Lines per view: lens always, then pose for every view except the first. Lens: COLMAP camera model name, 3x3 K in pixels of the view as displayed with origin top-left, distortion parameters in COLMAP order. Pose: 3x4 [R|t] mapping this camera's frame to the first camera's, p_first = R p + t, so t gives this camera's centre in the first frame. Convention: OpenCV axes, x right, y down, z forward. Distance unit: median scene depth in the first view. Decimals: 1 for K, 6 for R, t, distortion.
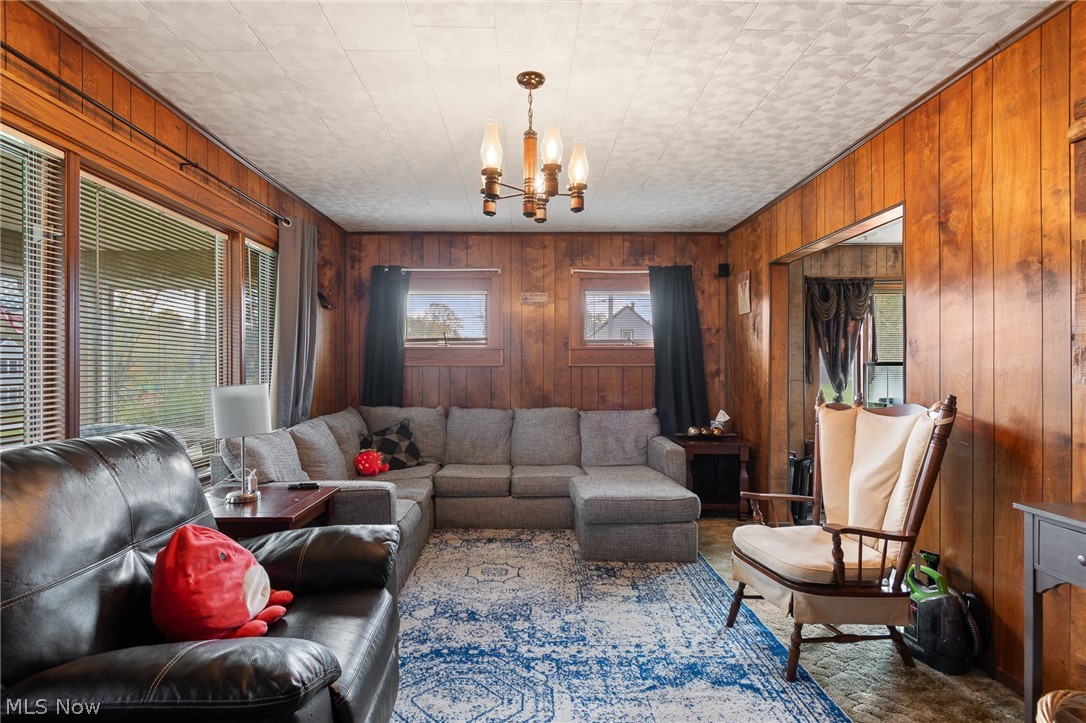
lens RADIAL K [[537.9, 0, 542.0], [0, 537.9, 369.2], [0, 0, 1]] dist [-0.001316, -0.001911]
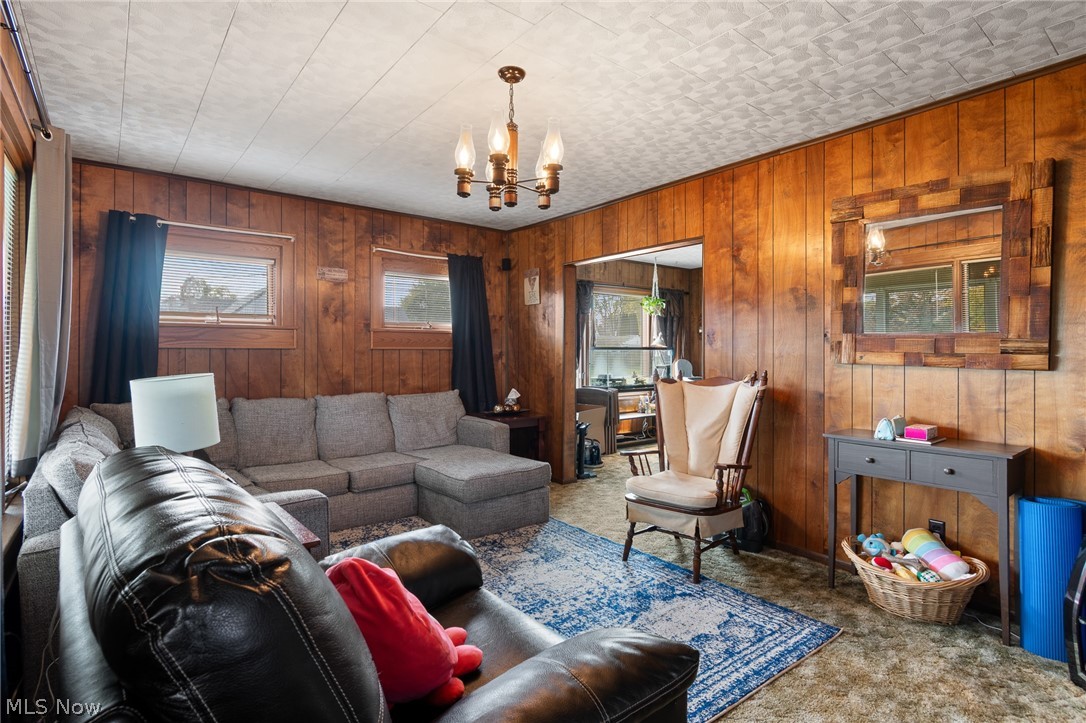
lens RADIAL K [[532.5, 0, 543.1], [0, 532.5, 350.4], [0, 0, 1]] dist [0.002513, -0.000393]
pose [[0.794184, 0.002598, 0.607671, -0.340348], [-0.002090, 0.999997, -0.001543, -0.002992], [-0.607673, -0.000045, 0.794187, 0.084527]]
